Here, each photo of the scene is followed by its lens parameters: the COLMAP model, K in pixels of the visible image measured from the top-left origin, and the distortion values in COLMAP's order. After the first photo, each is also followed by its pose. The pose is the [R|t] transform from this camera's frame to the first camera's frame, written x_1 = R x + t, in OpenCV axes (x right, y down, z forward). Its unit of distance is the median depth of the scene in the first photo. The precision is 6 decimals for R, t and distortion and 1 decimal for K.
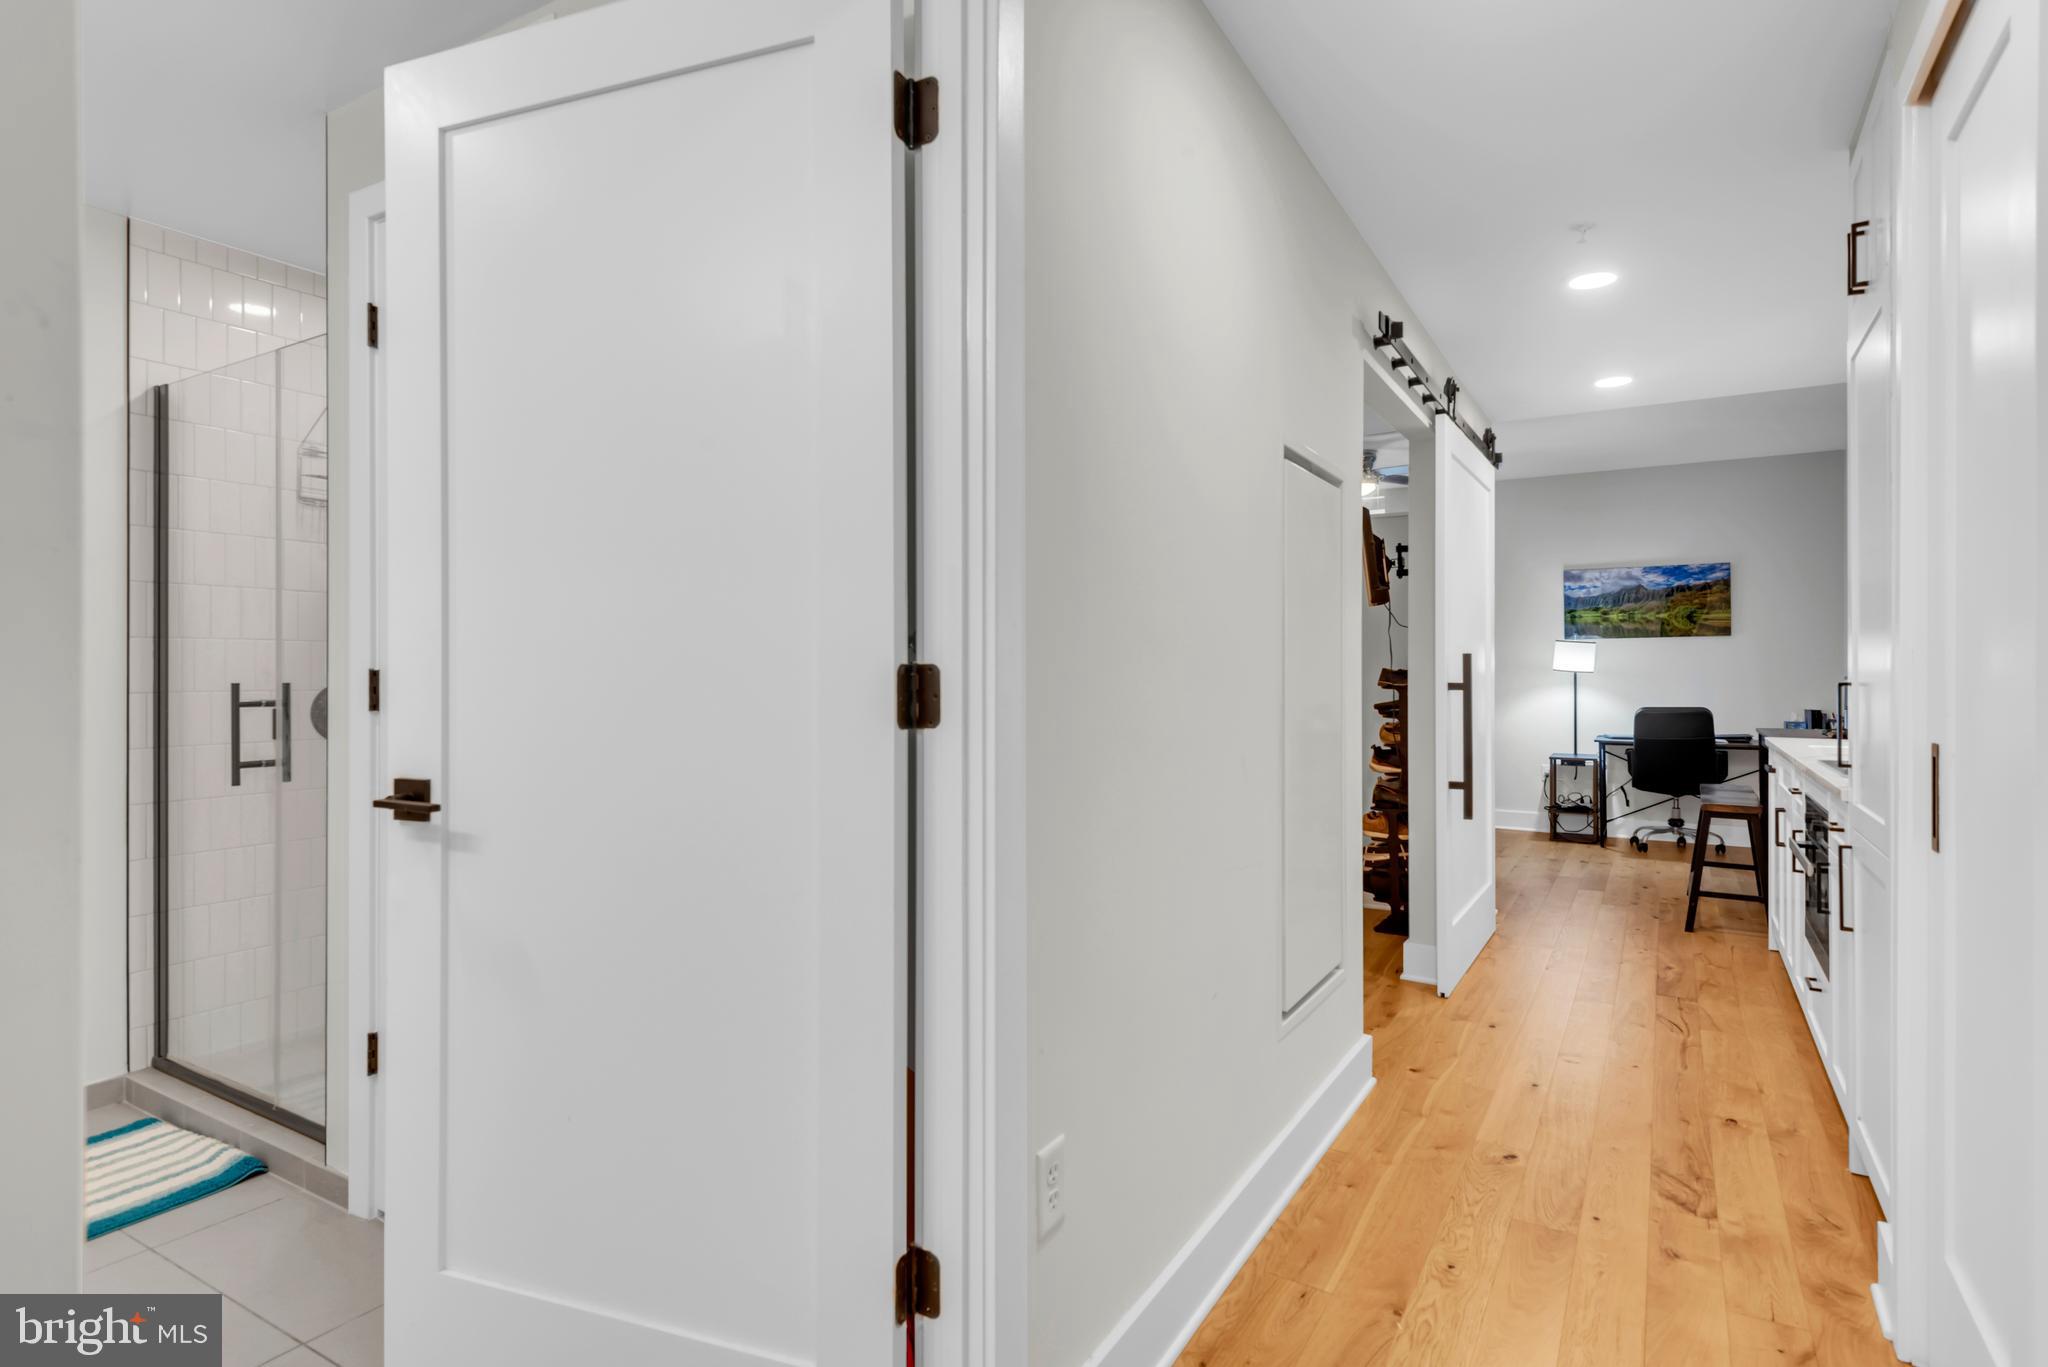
lens RADIAL K [[1043.4, 0, 1017.2], [0, 1043.4, 666.4], [0, 0, 1]] dist [0.002499, 0.000345]
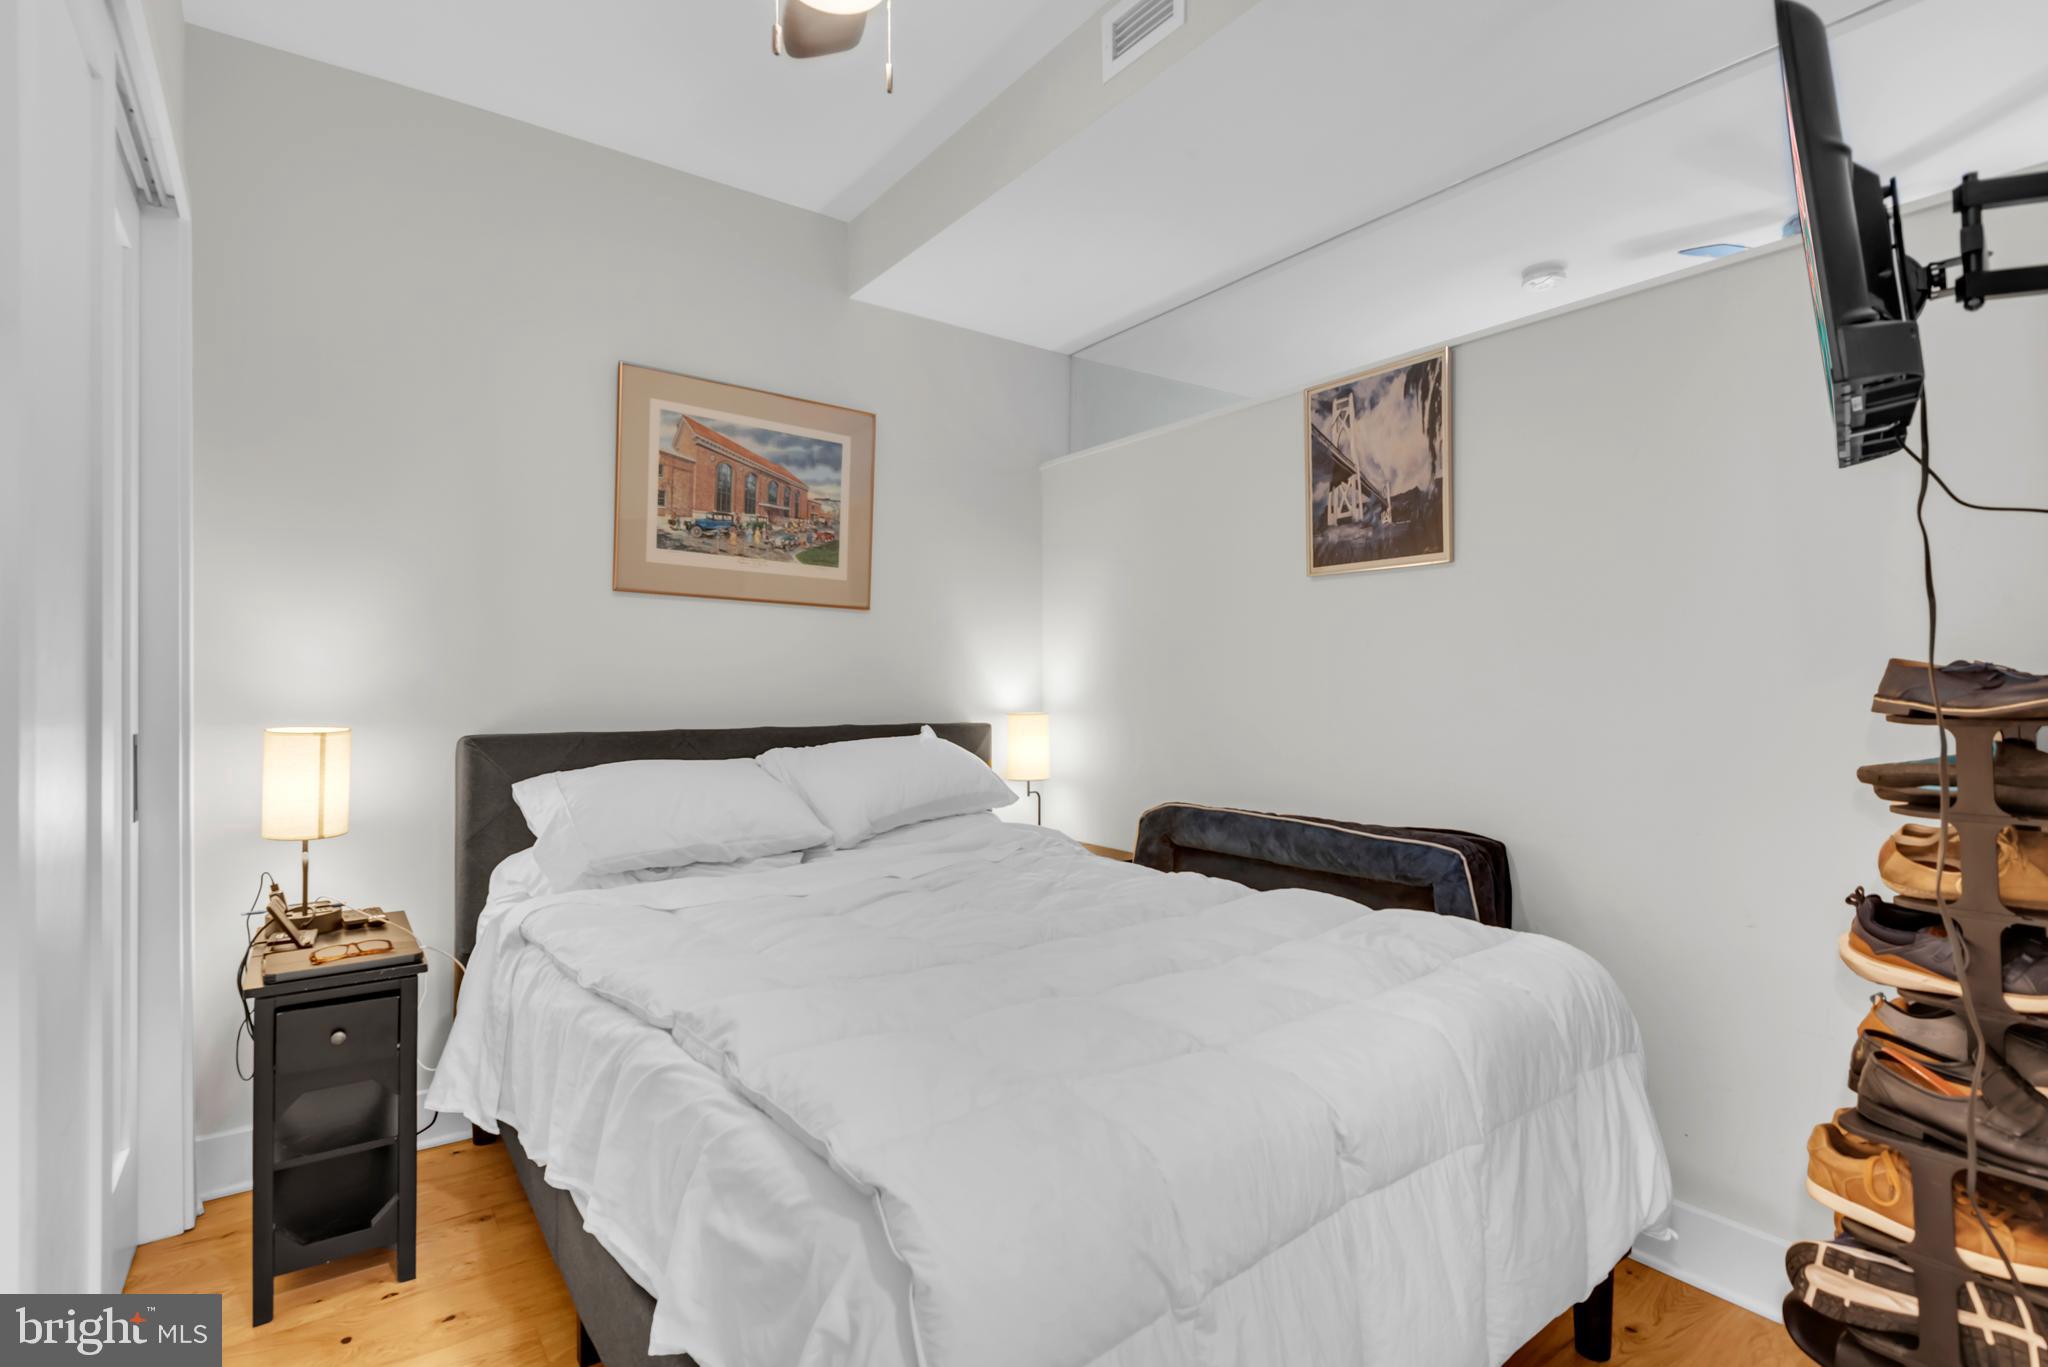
lens RADIAL K [[918.8, 0, 1028.0], [0, 918.8, 681.9], [0, 0, 1]] dist [0.001204, -0.000782]
pose [[0.914535, 0.004397, -0.404483, 0.230461], [-0.002967, 0.999987, 0.004163, 0.009571], [0.404496, -0.002607, 0.914536, 0.659186]]
